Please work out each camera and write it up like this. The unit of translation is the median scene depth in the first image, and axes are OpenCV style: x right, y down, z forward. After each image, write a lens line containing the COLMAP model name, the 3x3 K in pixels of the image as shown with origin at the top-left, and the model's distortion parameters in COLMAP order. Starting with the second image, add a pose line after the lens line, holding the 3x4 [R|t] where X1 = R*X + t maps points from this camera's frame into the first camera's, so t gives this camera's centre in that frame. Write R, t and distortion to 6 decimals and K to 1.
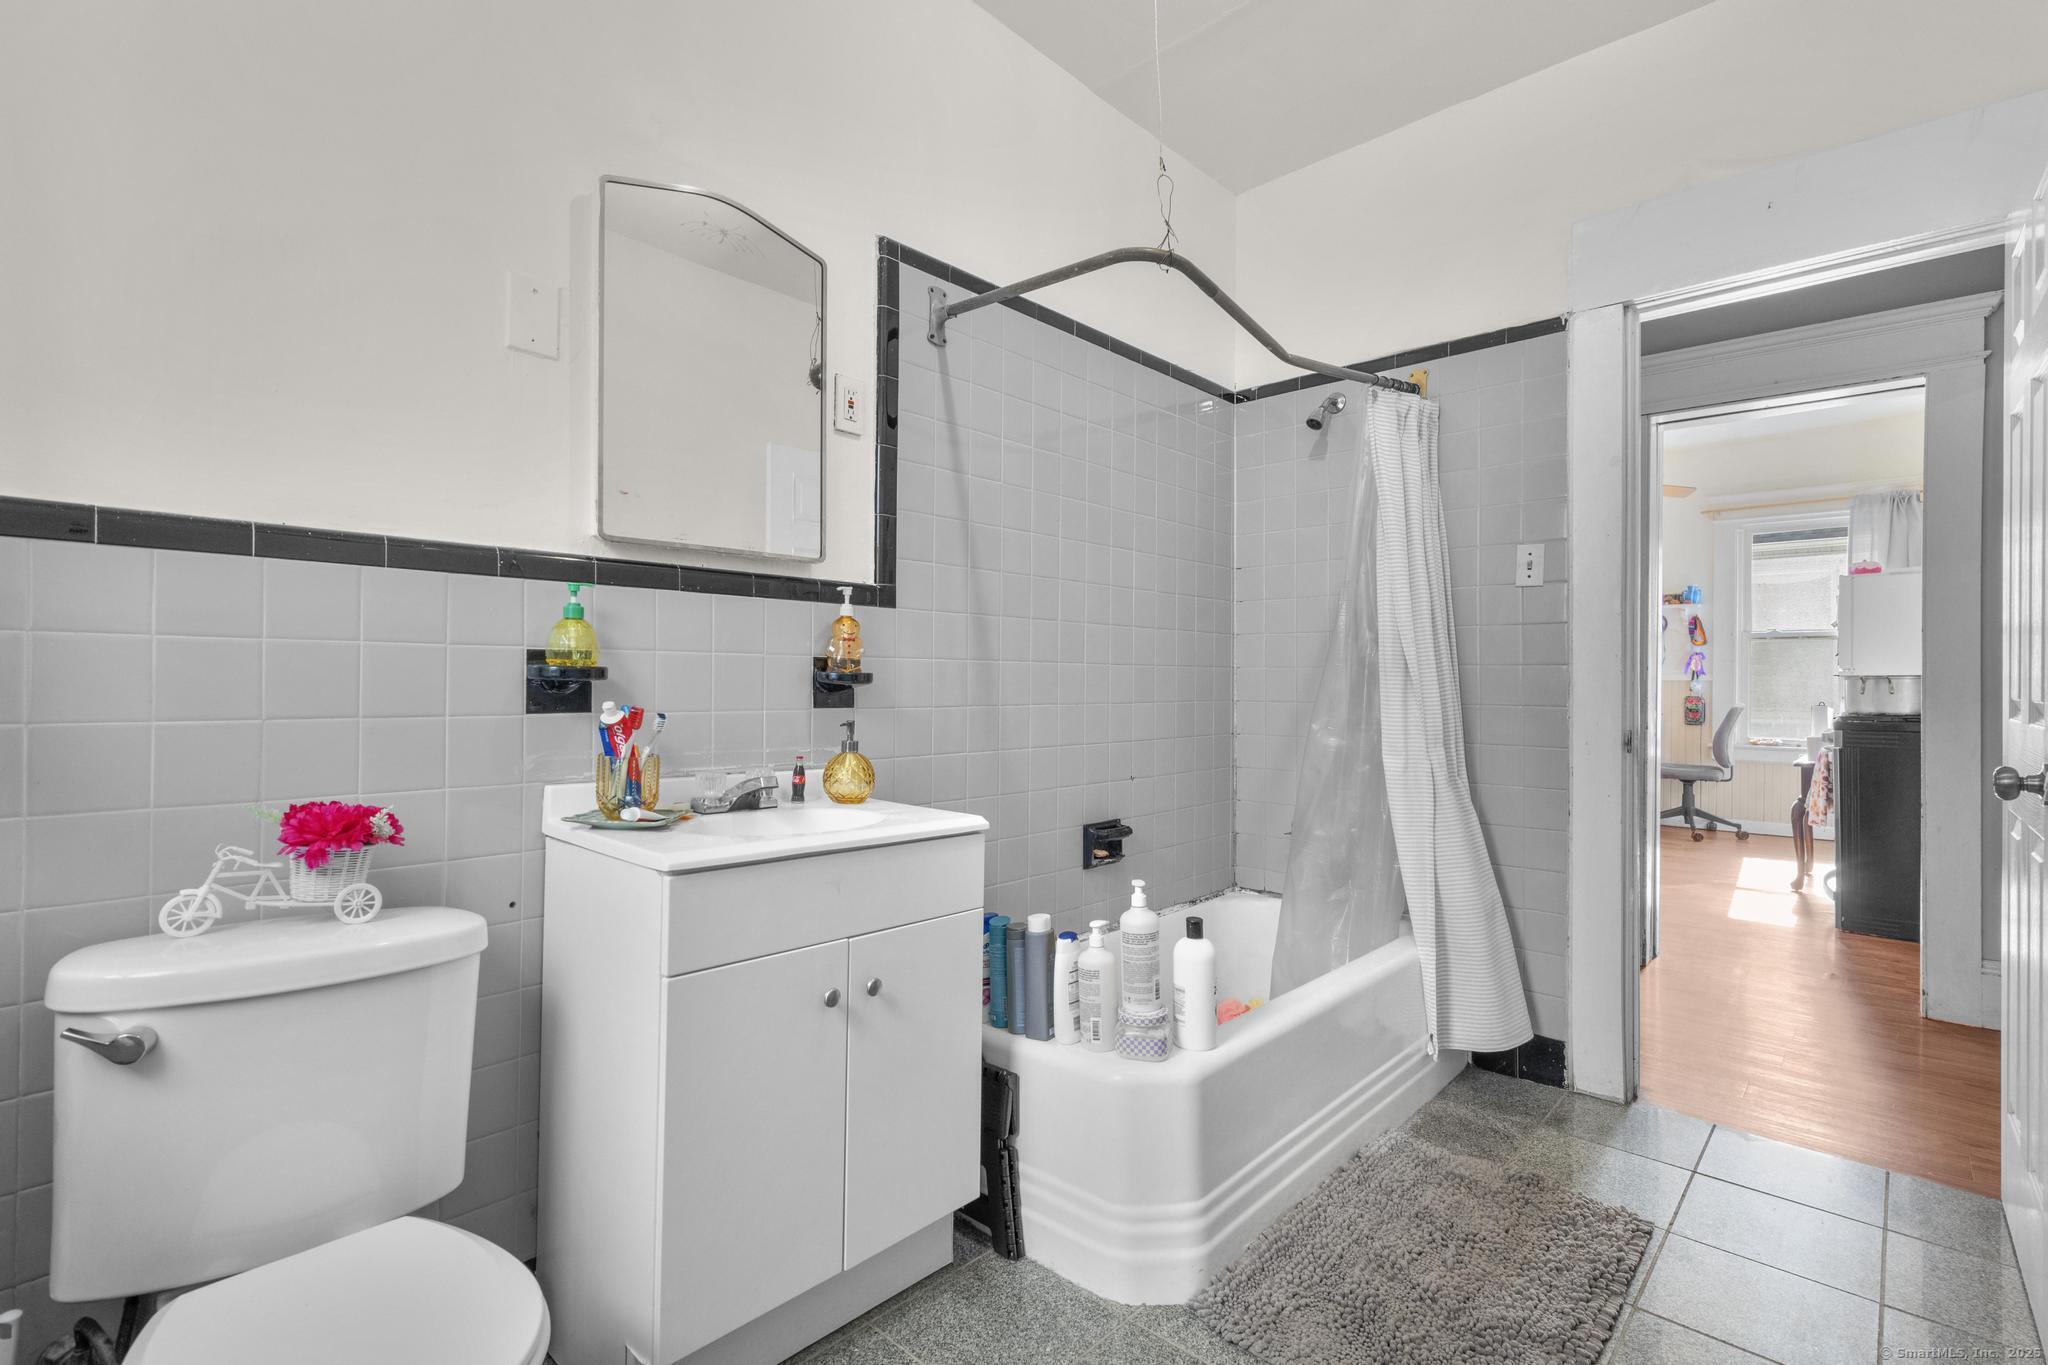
lens RADIAL K [[934.2, 0, 1028.0], [0, 934.2, 683.7], [0, 0, 1]] dist [-0.002130, 0.000258]
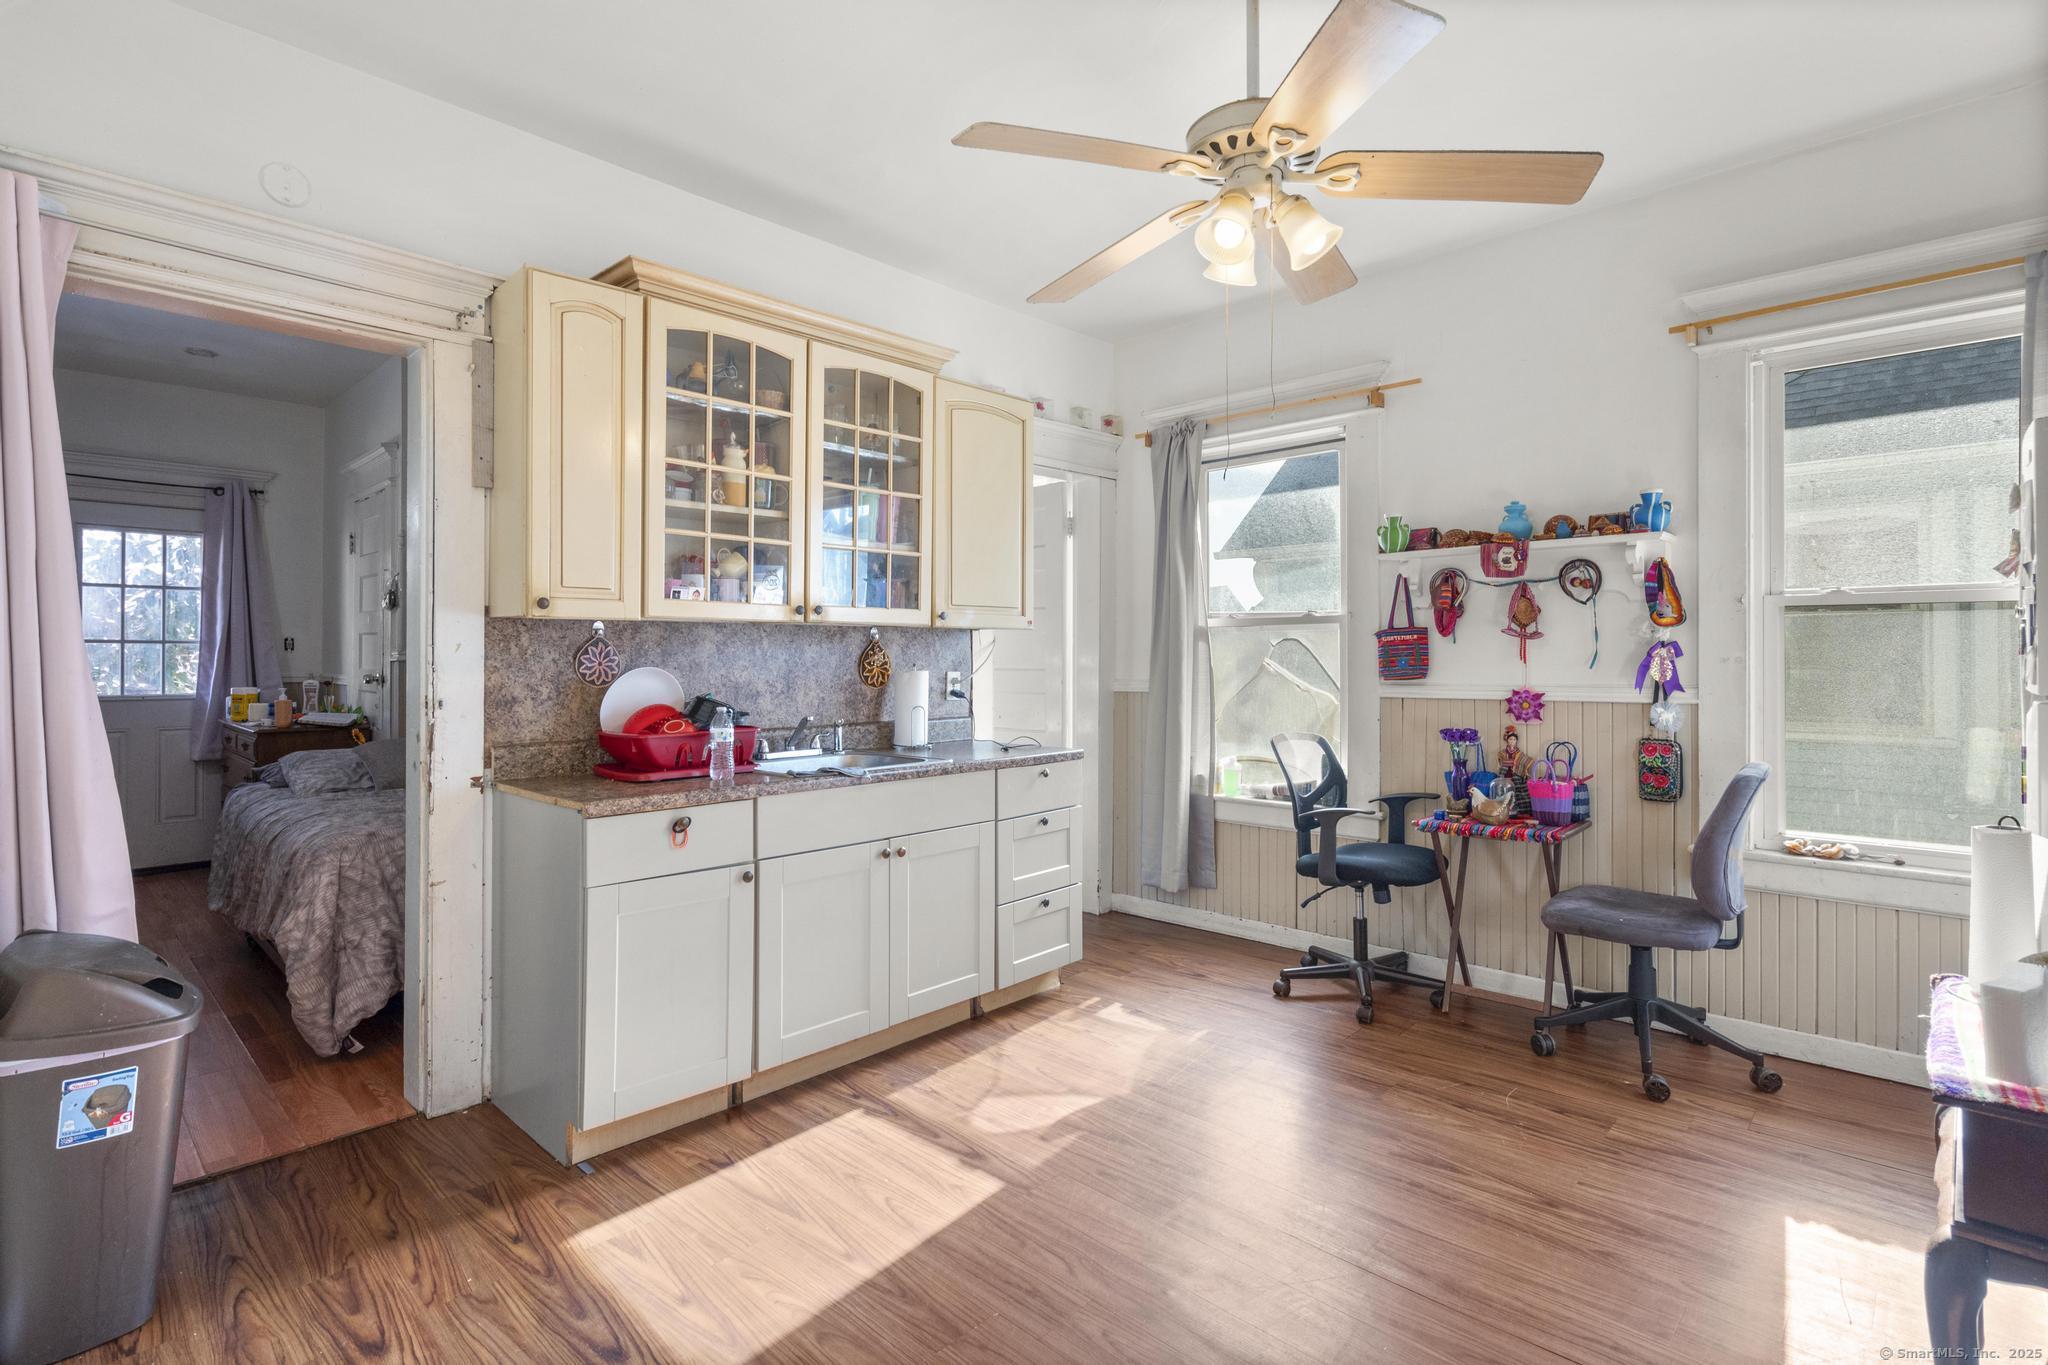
lens RADIAL K [[982.3, 0, 1026.2], [0, 982.3, 661.9], [0, 0, 1]] dist [-0.000390, 0.000422]
pose [[0.999988, -0.004779, 0.000749, 0.412332], [0.004782, 0.999979, -0.004453, -0.023182], [-0.000728, 0.004457, 0.999990, 0.530660]]
